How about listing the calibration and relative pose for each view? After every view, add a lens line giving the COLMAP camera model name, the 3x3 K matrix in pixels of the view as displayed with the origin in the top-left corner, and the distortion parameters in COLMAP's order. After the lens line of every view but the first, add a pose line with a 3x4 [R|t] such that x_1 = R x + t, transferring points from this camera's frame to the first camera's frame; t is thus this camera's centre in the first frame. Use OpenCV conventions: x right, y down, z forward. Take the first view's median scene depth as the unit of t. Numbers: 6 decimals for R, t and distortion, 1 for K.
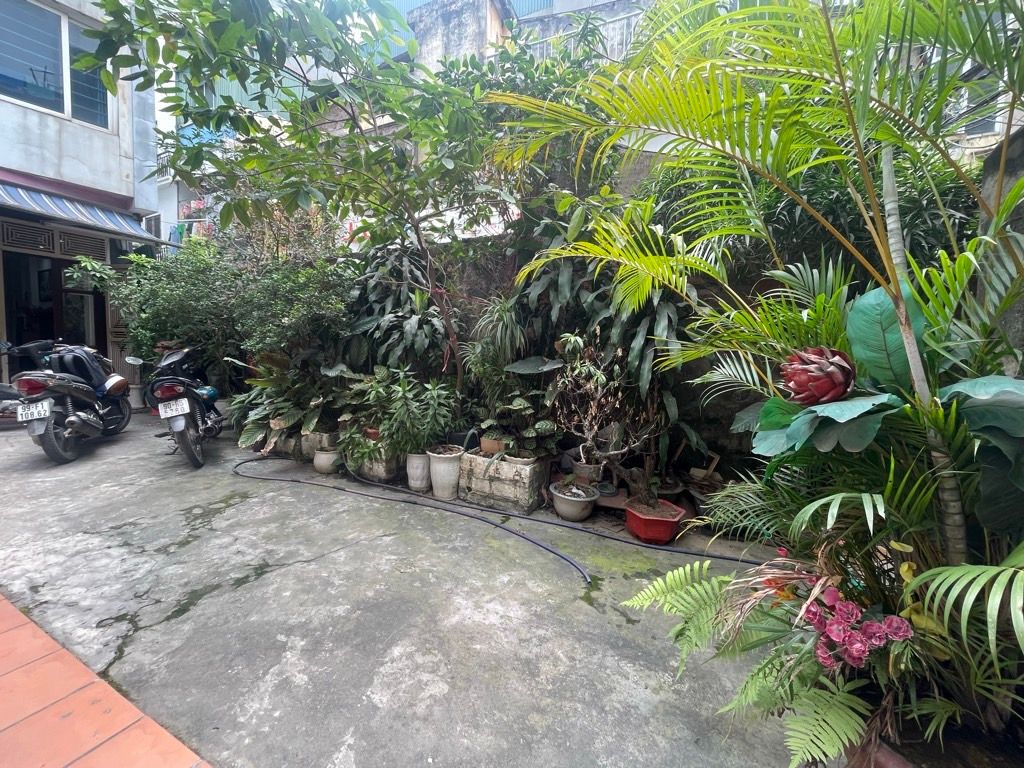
lens RADIAL K [[411.5, 0, 504.6], [0, 411.5, 383.8], [0, 0, 1]] dist [-0.003473, -0.002934]
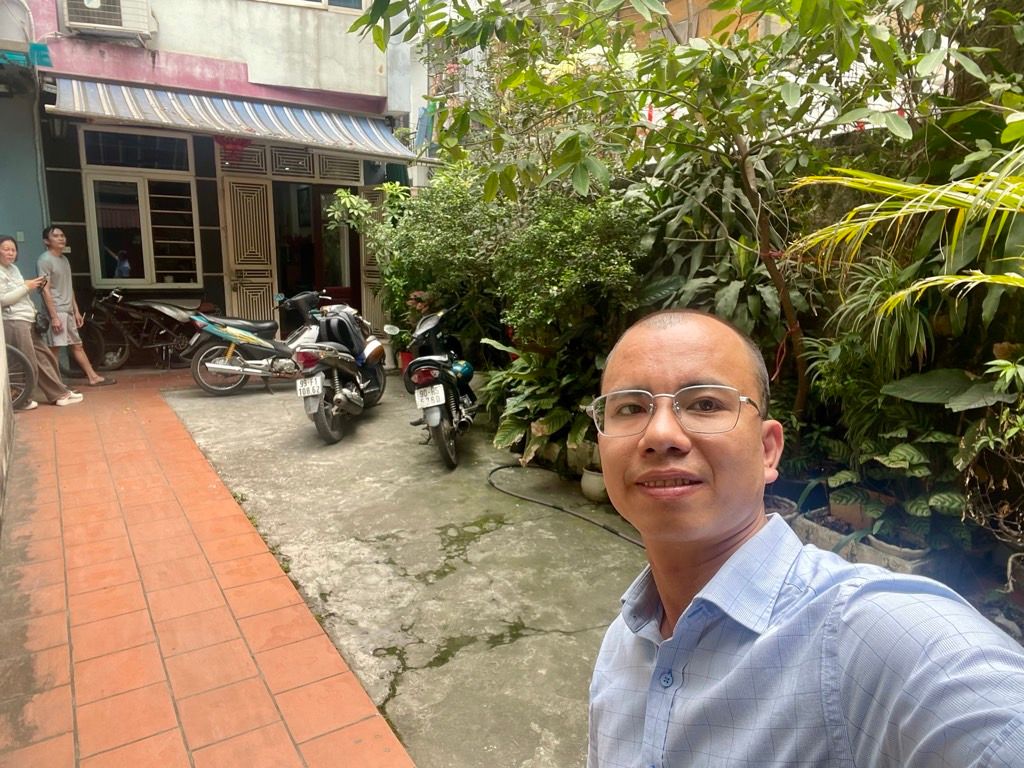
lens RADIAL K [[690.9, 0, 507.9], [0, 690.9, 384.1], [0, 0, 1]] dist [0.005928, 0.000071]
pose [[0.851765, 0.081739, -0.517509, 0.053293], [-0.028514, 0.993523, 0.109993, -0.131962], [0.523148, -0.078932, 0.848579, -0.109753]]
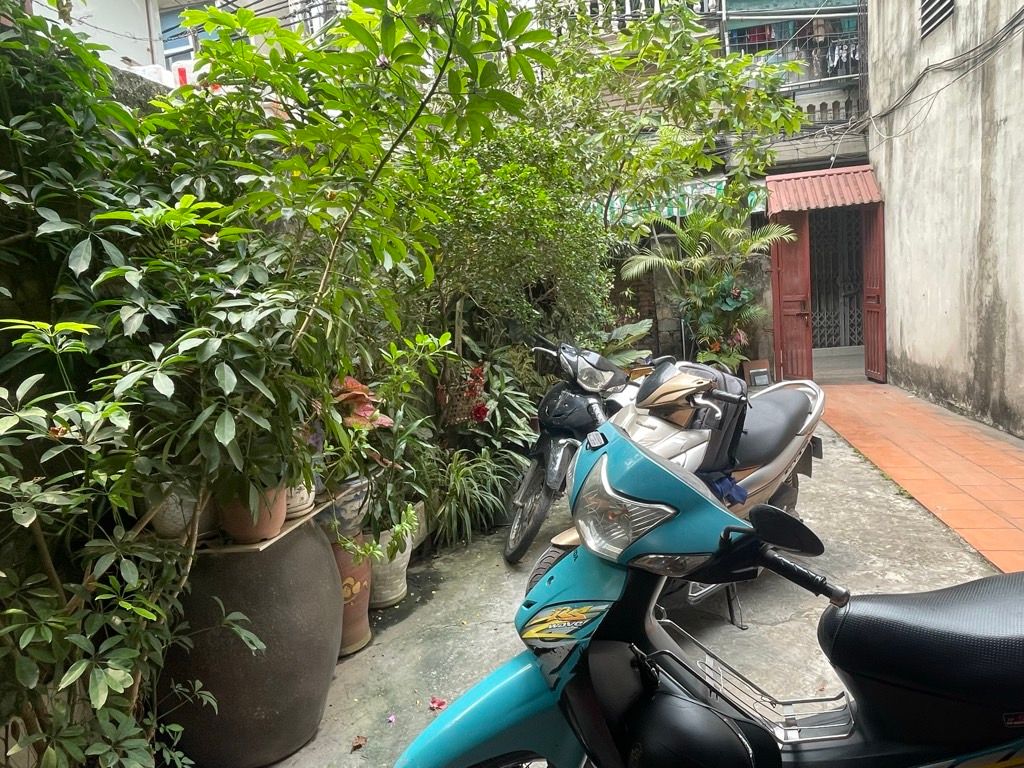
lens RADIAL K [[690.9, 0, 507.4], [0, 690.9, 382.0], [0, 0, 1]] dist [0.005928, 0.000071]
pose [[-0.225614, -0.162690, 0.960537, -2.105794], [0.142369, 0.969867, 0.197710, -0.307437], [-0.963758, 0.181357, -0.195653, 1.665287]]
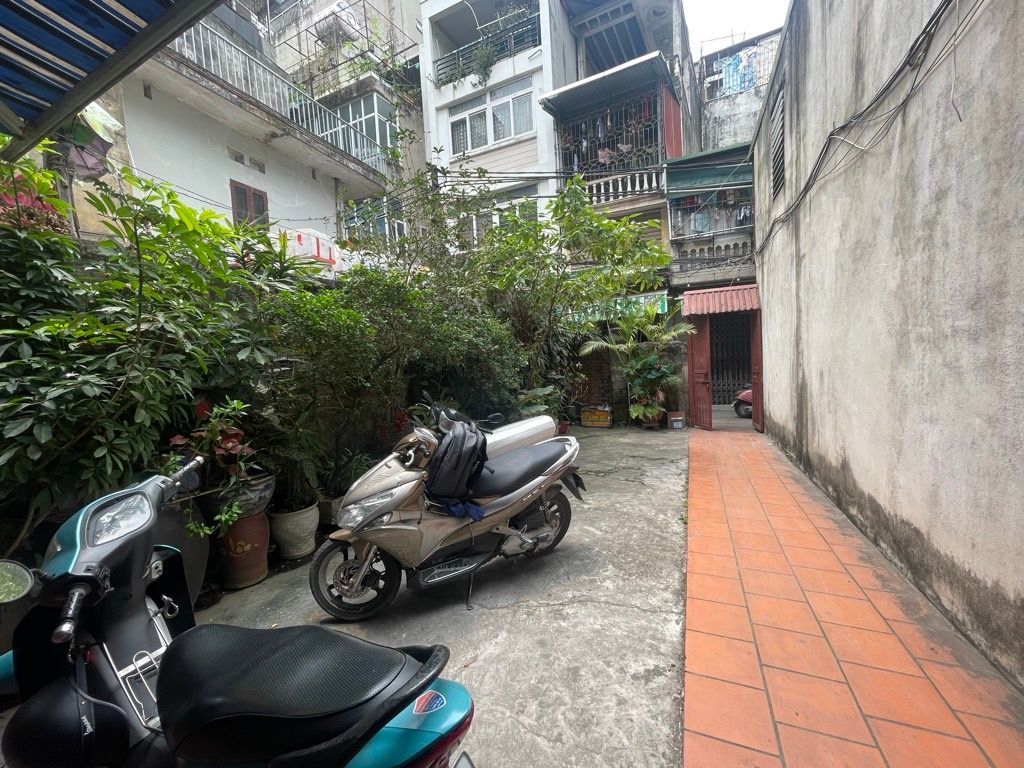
lens RADIAL K [[411.5, 0, 507.3], [0, 411.5, 385.9], [0, 0, 1]] dist [-0.003473, -0.002934]
pose [[-0.021057, -0.114909, 0.993153, -2.086582], [0.125495, 0.985212, 0.116651, -0.273165], [-0.991871, 0.127092, -0.006325, 1.162049]]
